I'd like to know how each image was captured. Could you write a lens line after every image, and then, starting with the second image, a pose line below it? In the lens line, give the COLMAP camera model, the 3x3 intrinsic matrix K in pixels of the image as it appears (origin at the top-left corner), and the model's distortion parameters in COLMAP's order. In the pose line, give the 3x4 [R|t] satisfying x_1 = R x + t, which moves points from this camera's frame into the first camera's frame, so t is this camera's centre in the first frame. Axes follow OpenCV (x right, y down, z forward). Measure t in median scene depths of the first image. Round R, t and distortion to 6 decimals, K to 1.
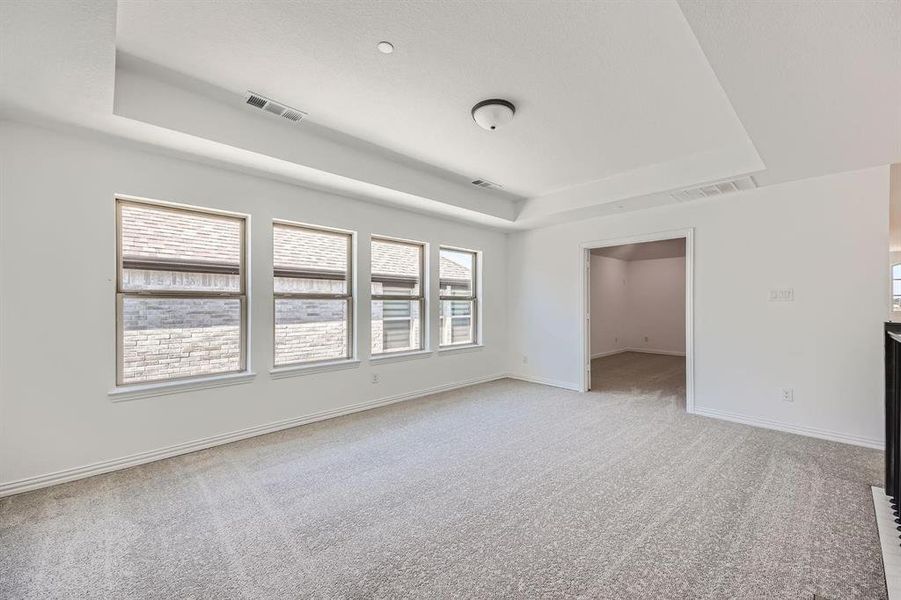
lens RADIAL K [[349.4, 0, 454.1], [0, 349.4, 301.9], [0, 0, 1]] dist [0.024642, -0.003729]
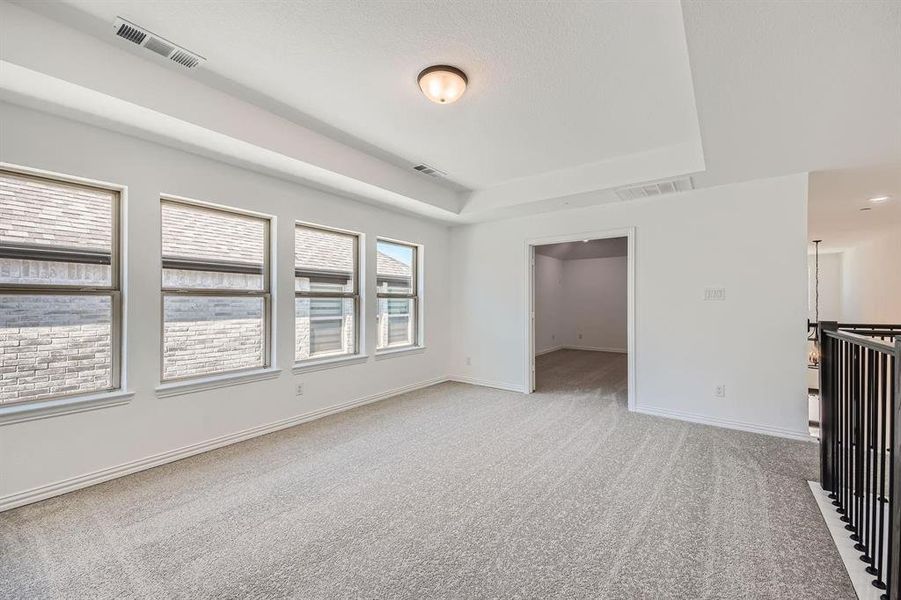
lens RADIAL K [[349.4, 0, 448.6], [0, 349.4, 300.1], [0, 0, 1]] dist [0.024642, -0.003729]
pose [[0.985036, 0.002425, 0.172333, -0.017524], [-0.002781, 0.999994, 0.001825, -0.001768], [-0.172327, -0.002277, 0.985037, 0.105809]]
